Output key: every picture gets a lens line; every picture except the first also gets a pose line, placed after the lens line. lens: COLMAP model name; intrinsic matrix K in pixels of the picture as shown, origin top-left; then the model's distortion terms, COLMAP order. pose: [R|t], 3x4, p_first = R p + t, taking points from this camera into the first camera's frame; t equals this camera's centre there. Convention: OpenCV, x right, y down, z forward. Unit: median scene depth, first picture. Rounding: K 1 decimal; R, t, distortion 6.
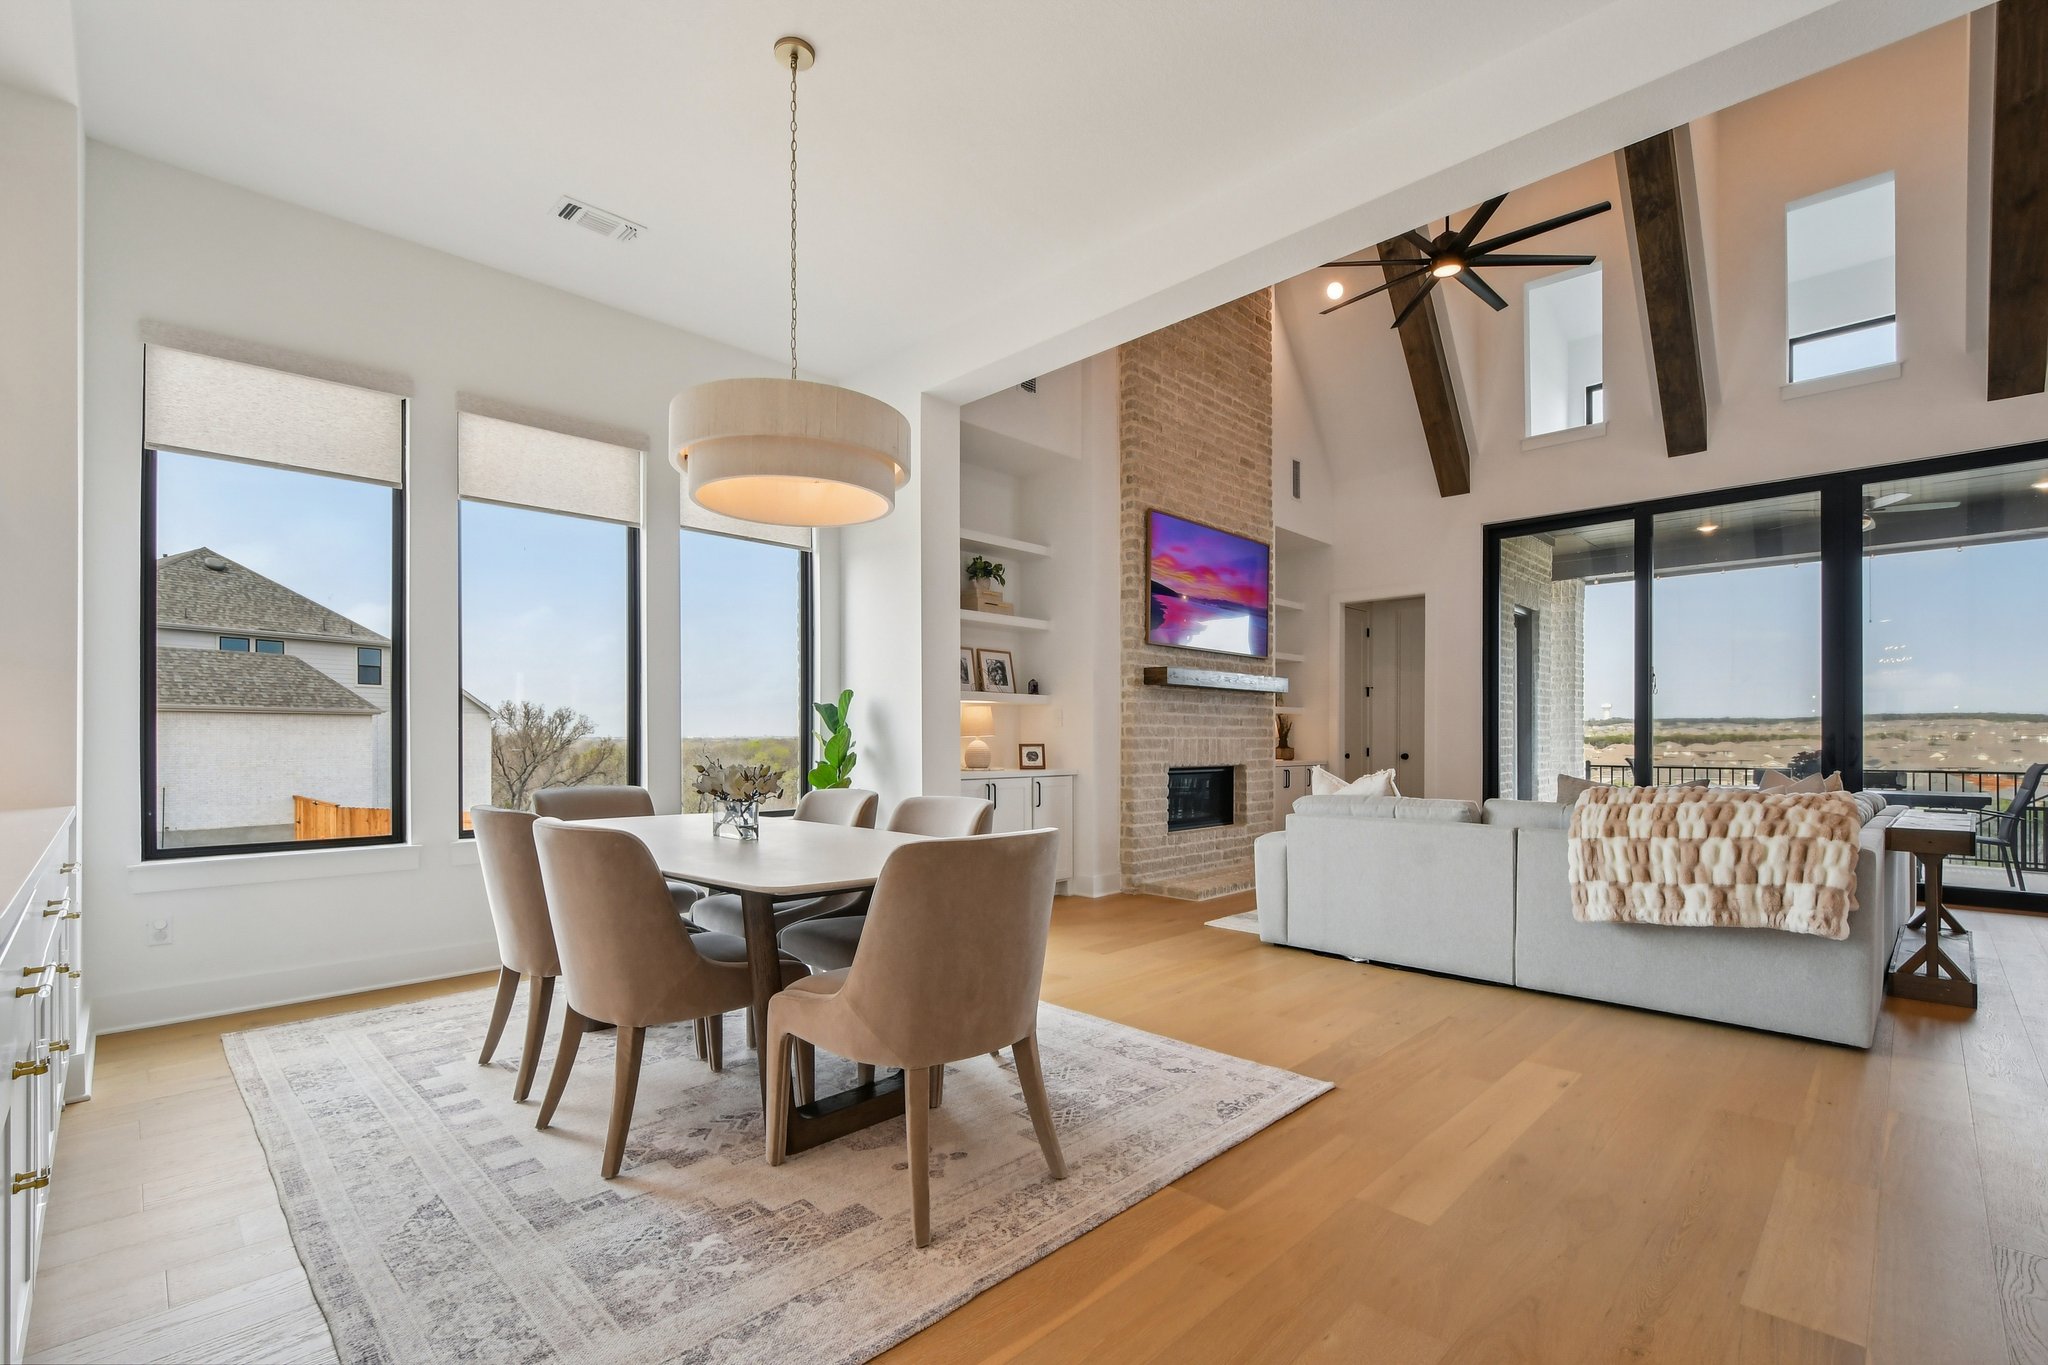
lens RADIAL K [[902.8, 0, 1009.4], [0, 902.8, 742.0], [0, 0, 1]] dist [-0.002197, -0.001068]
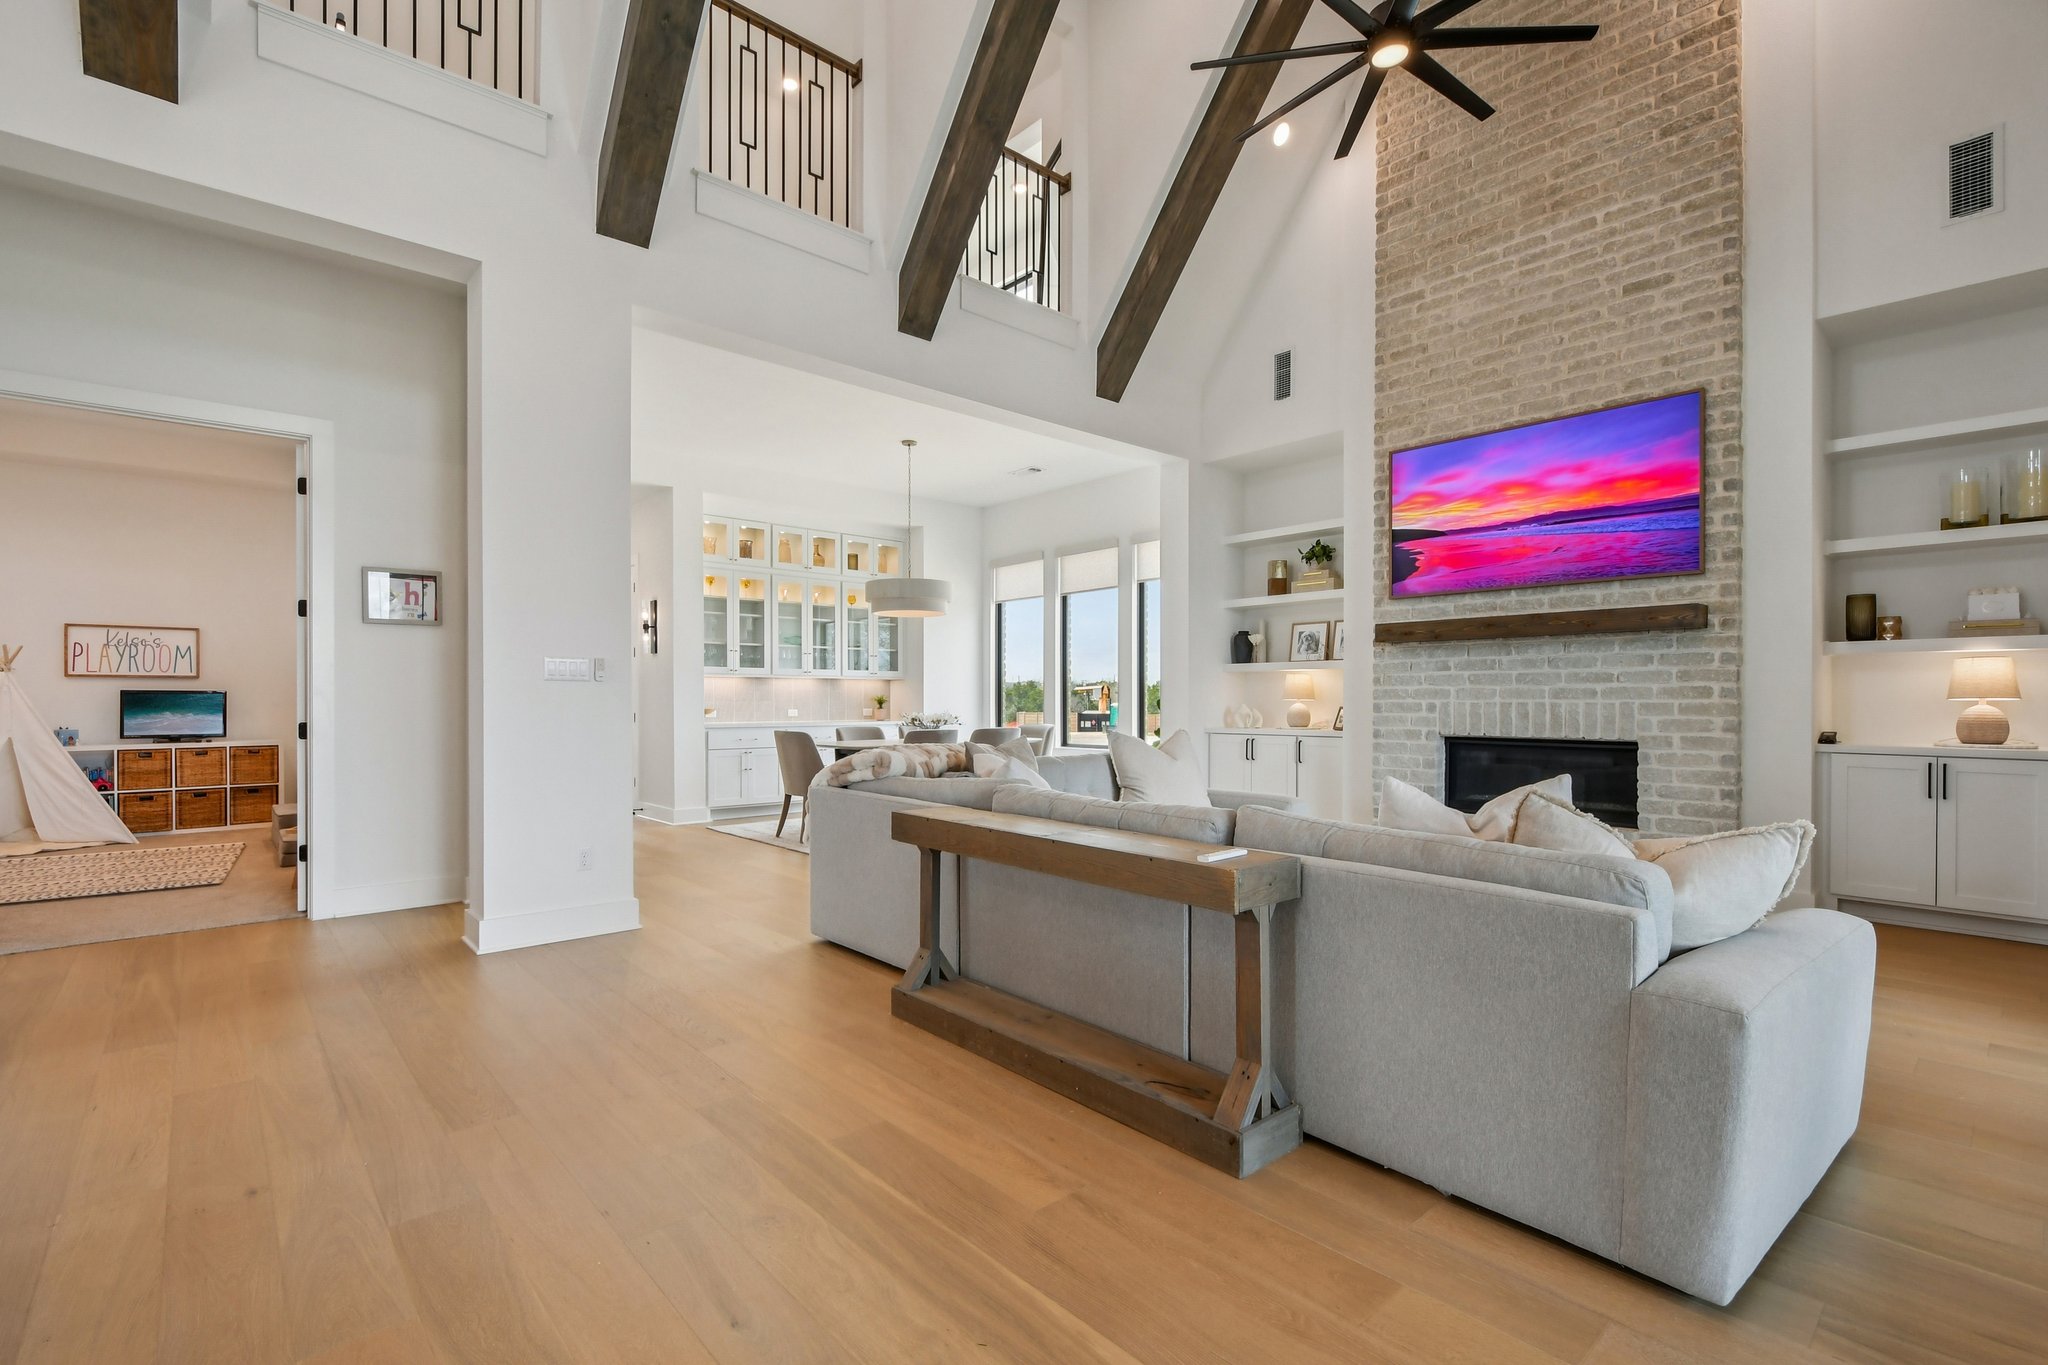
lens RADIAL K [[915.8, 0, 1015.3], [0, 915.8, 713.8], [0, 0, 1]] dist [-0.013248, -0.000636]
pose [[-0.047581, 0.013057, -0.998782, 1.030366], [-0.002138, 0.999911, 0.013173, -0.002743], [0.998865, 0.002763, -0.047548, 0.616932]]
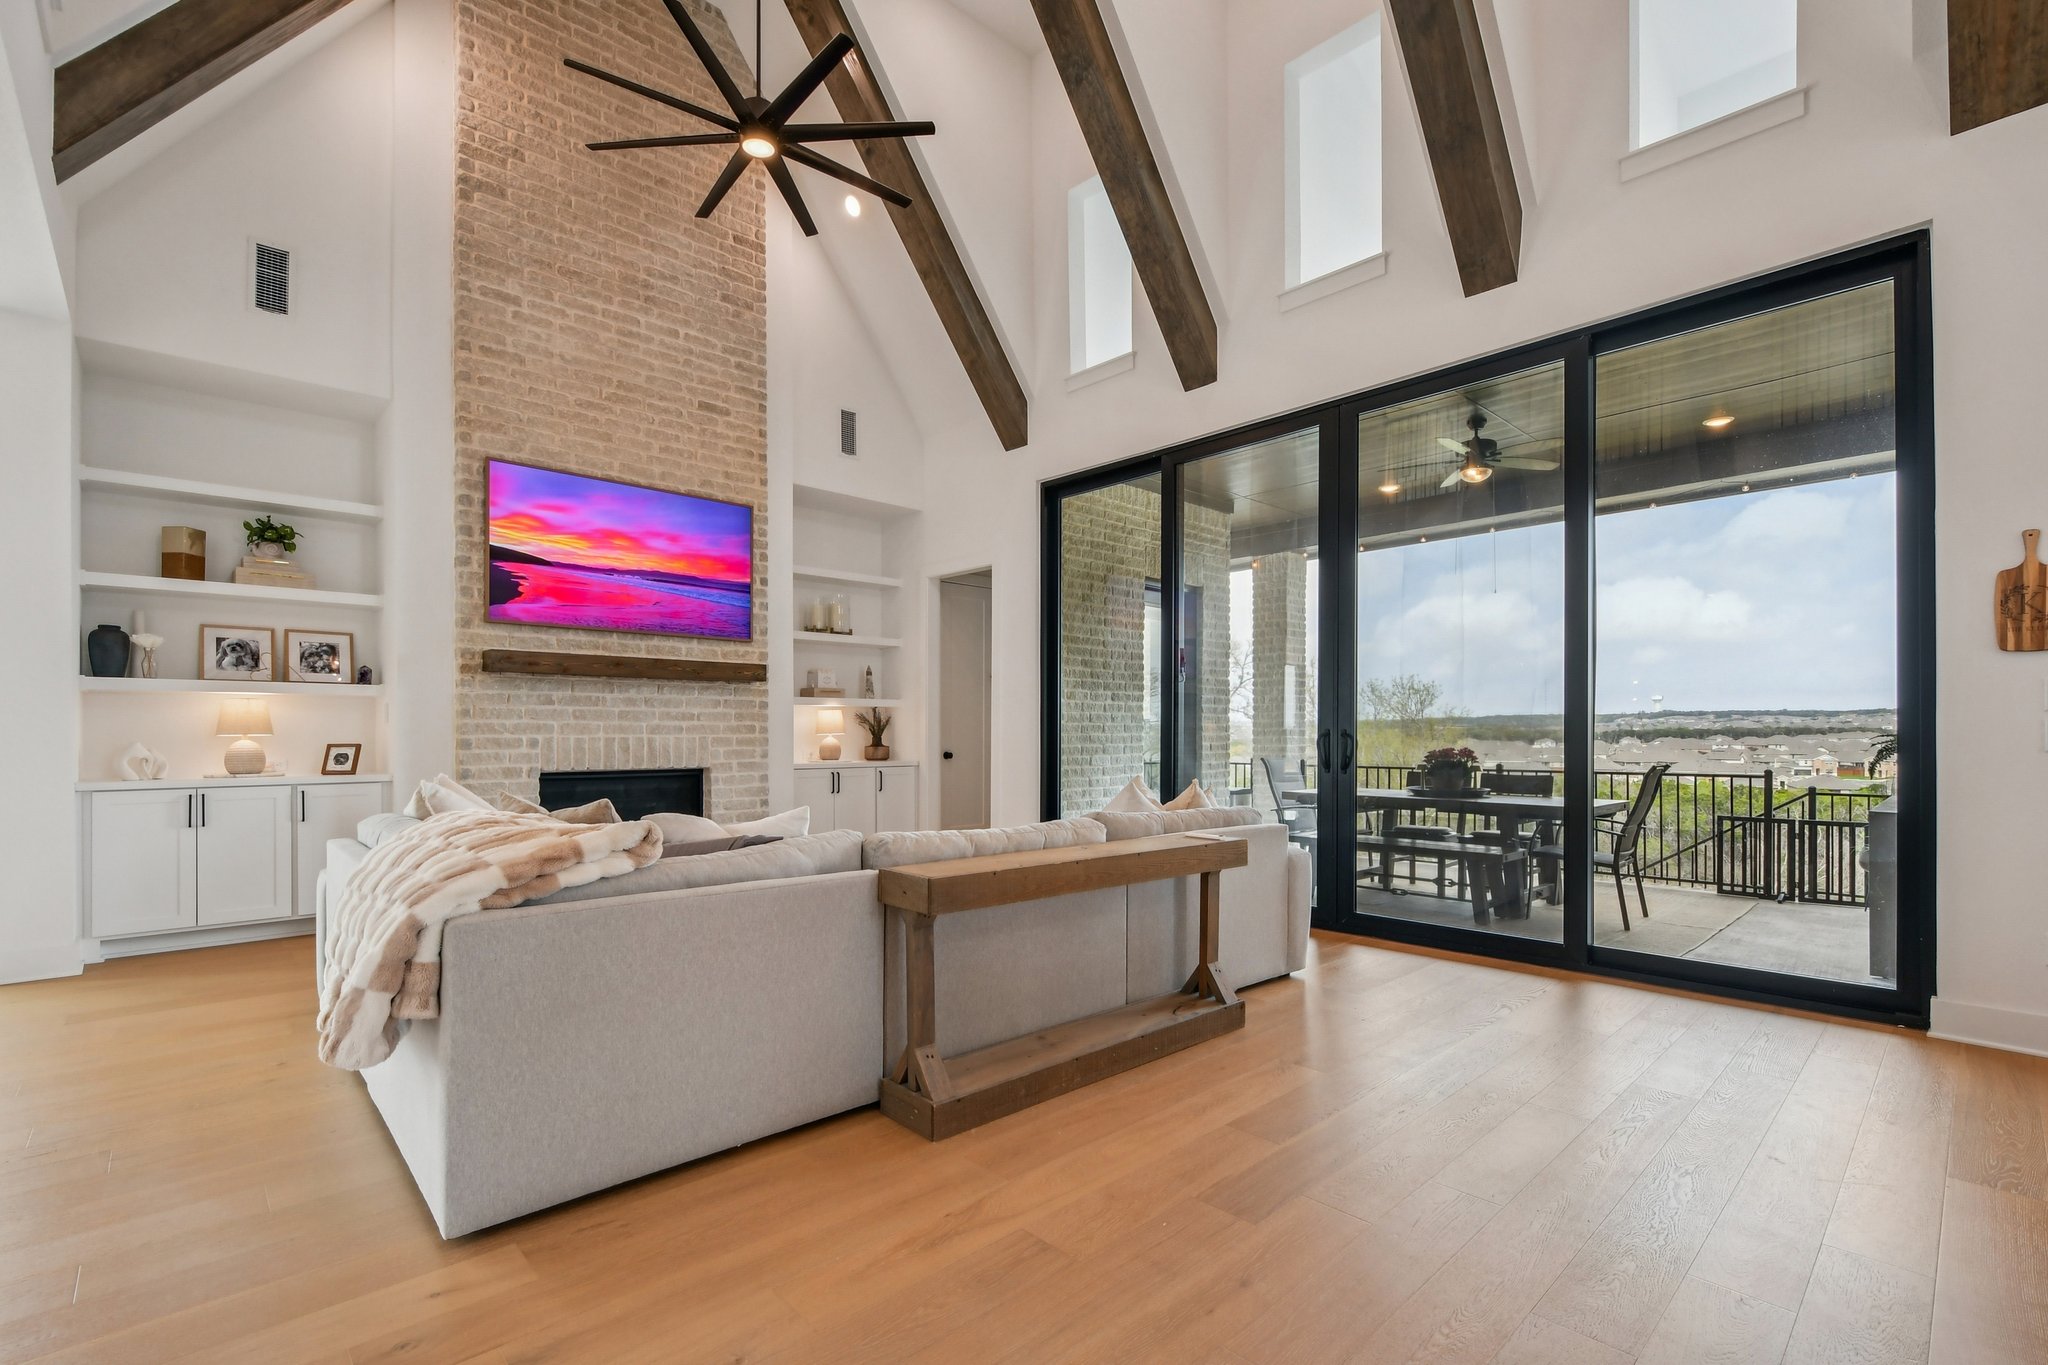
lens RADIAL K [[904.3, 0, 1012.0], [0, 904.3, 741.0], [0, 0, 1]] dist [0.001192, -0.011947]
pose [[0.999558, -0.001809, -0.029673, 0.611836], [0.001940, 0.999988, 0.004396, -0.002767], [0.029664, -0.004452, 0.999550, 0.178583]]
